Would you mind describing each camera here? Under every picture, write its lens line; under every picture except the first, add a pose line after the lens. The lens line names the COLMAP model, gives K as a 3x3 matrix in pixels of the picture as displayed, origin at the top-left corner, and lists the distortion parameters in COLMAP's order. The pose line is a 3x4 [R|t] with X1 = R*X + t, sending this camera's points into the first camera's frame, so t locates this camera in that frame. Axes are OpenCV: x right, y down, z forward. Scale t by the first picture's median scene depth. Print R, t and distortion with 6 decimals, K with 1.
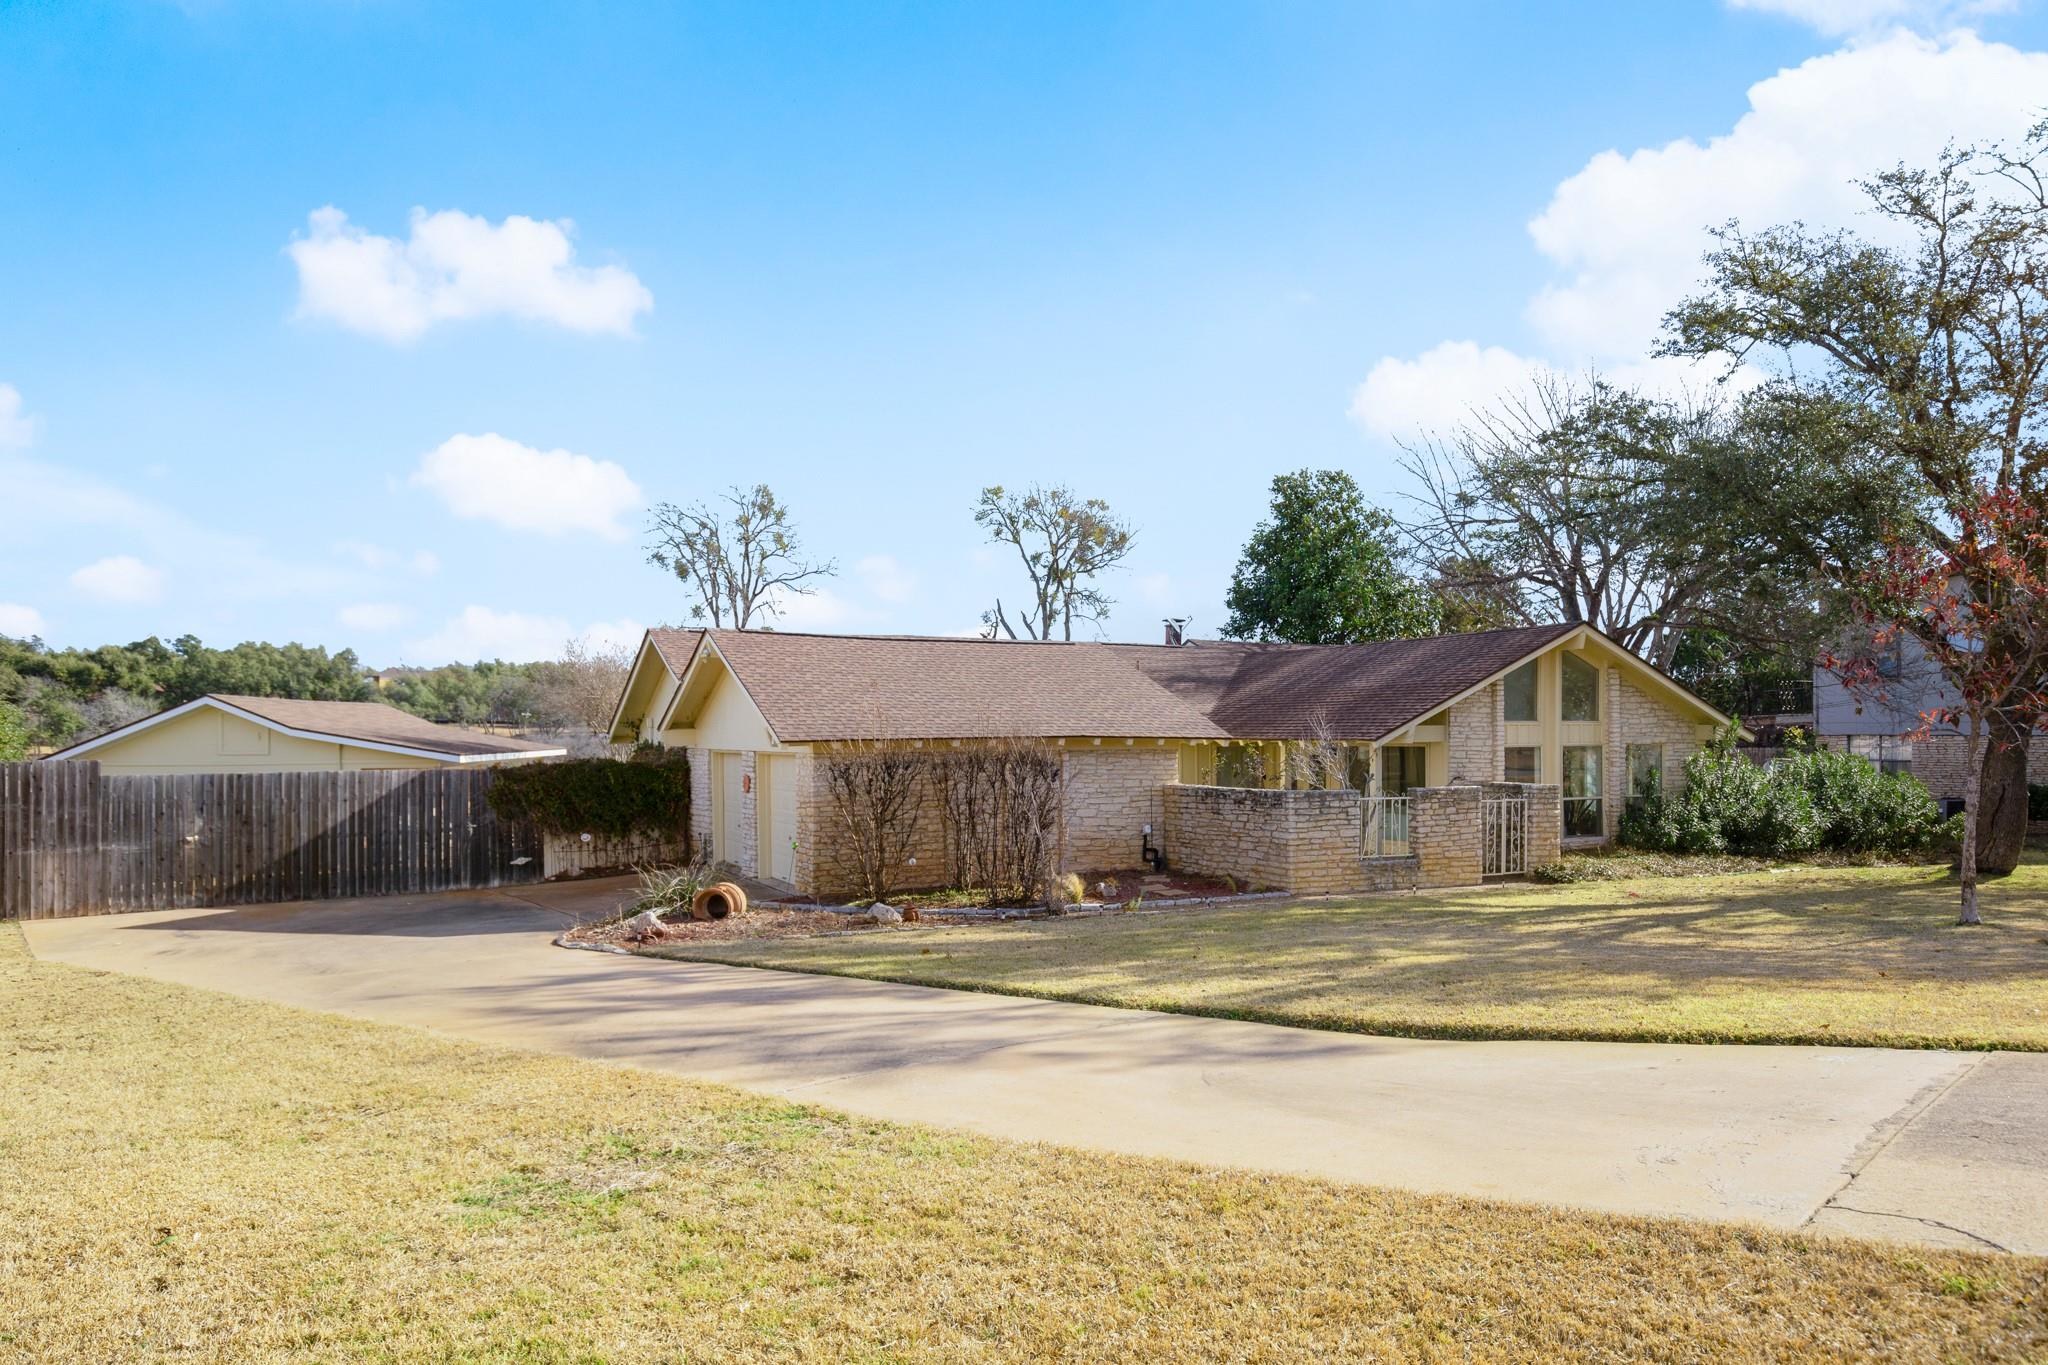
lens RADIAL K [[1359.7, 0, 1022.2], [0, 1359.7, 692.4], [0, 0, 1]] dist [0.001697, -0.000103]
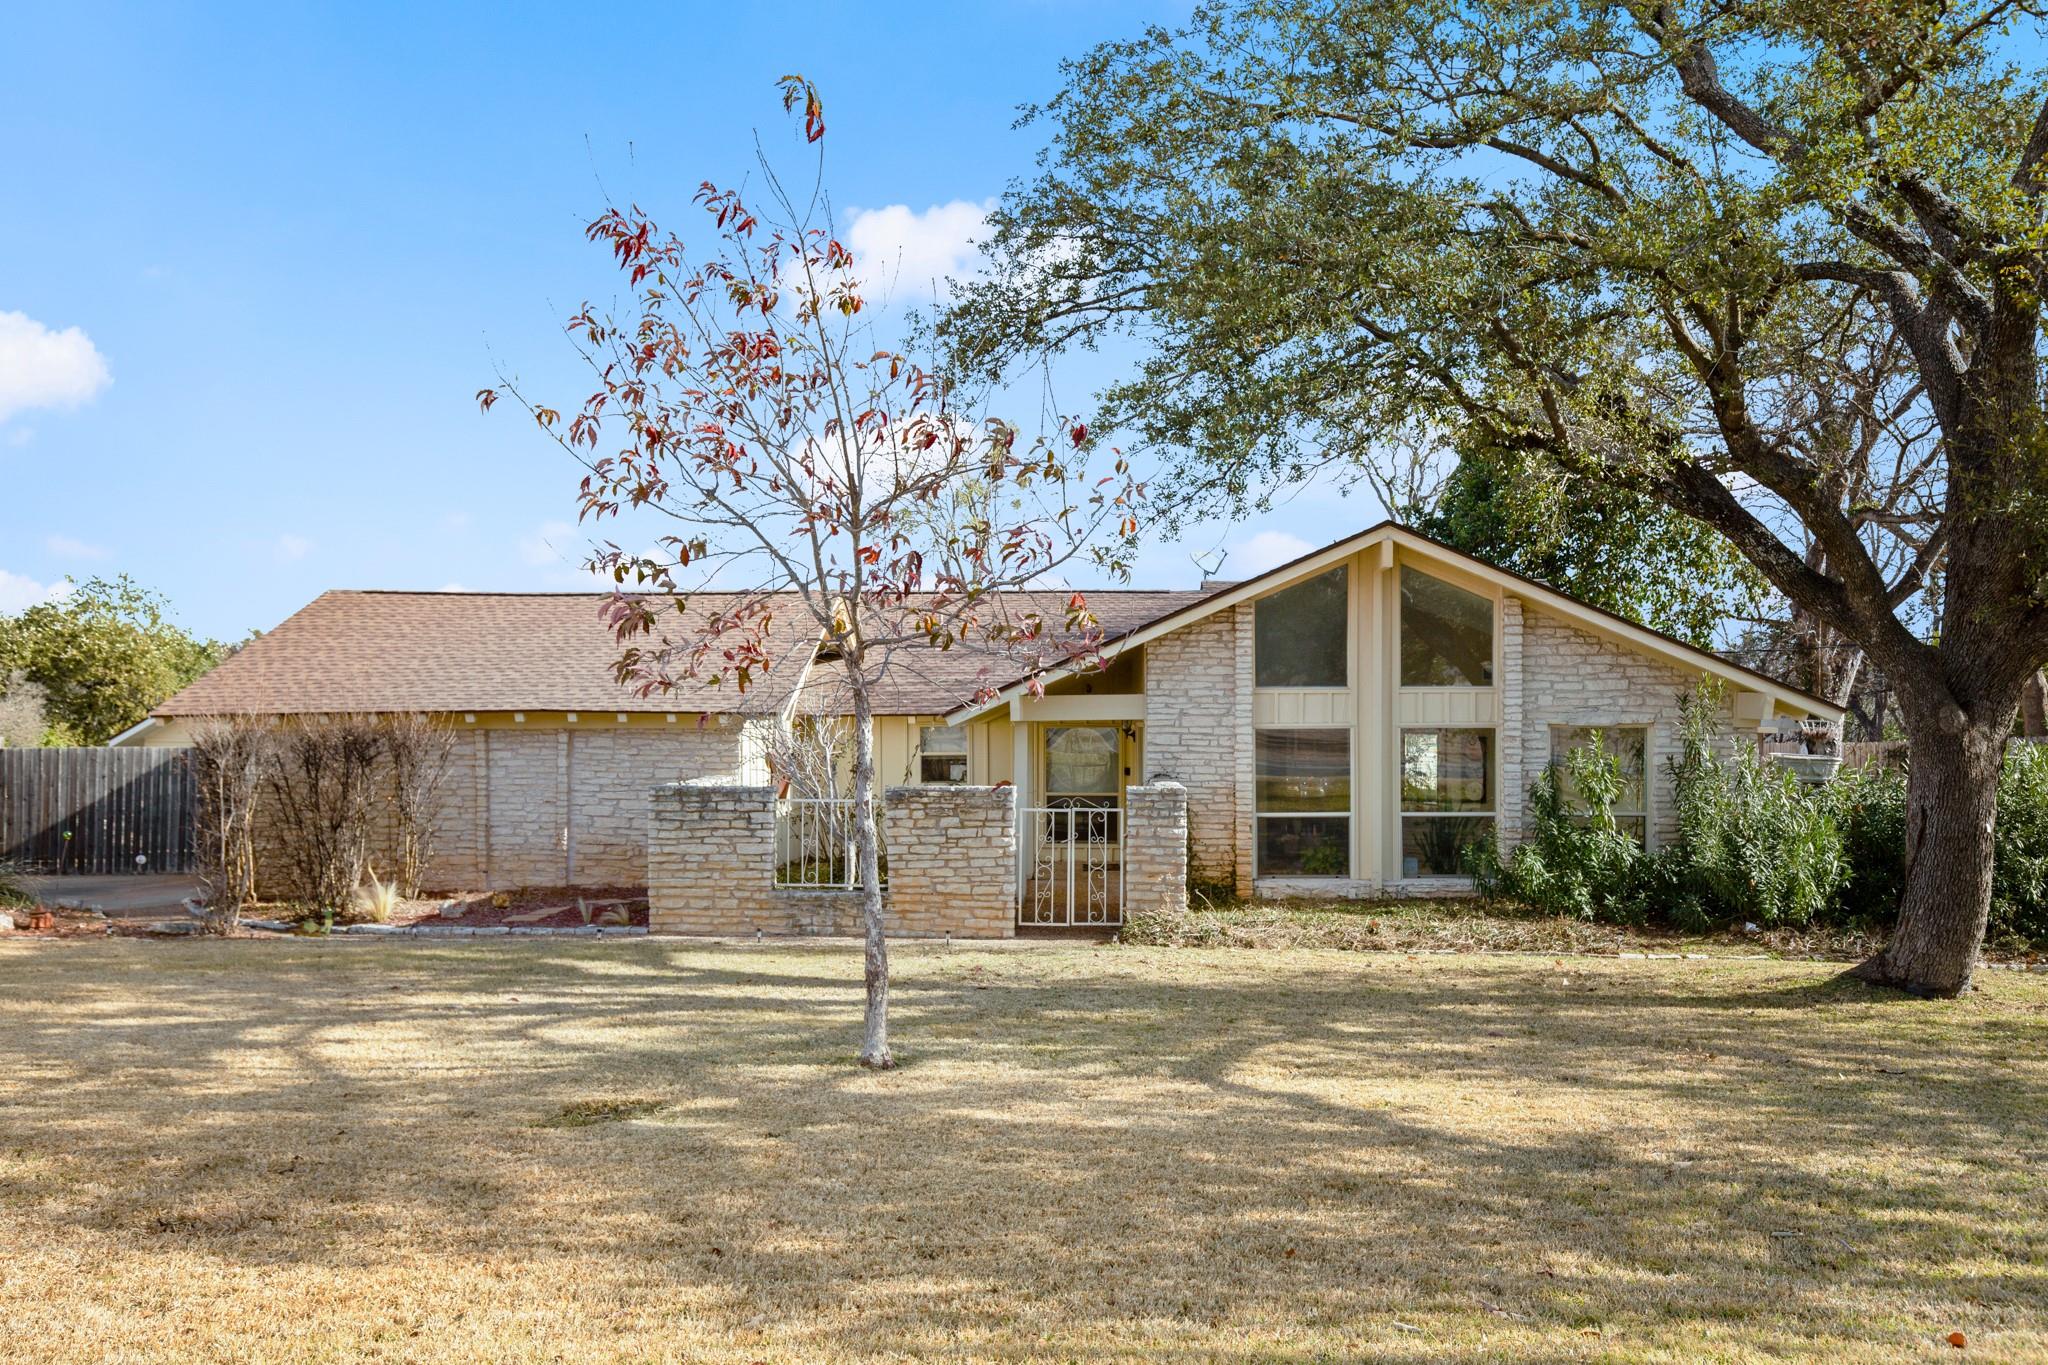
lens RADIAL K [[1634.3, 0, 1023.8], [0, 1634.3, 684.3], [0, 0, 1]] dist [-0.001407, -0.001239]
pose [[0.854271, -0.011724, -0.519695, 0.740259], [0.015556, 0.999874, 0.003015, 0.017198], [0.519595, -0.010660, 0.854346, 0.328599]]
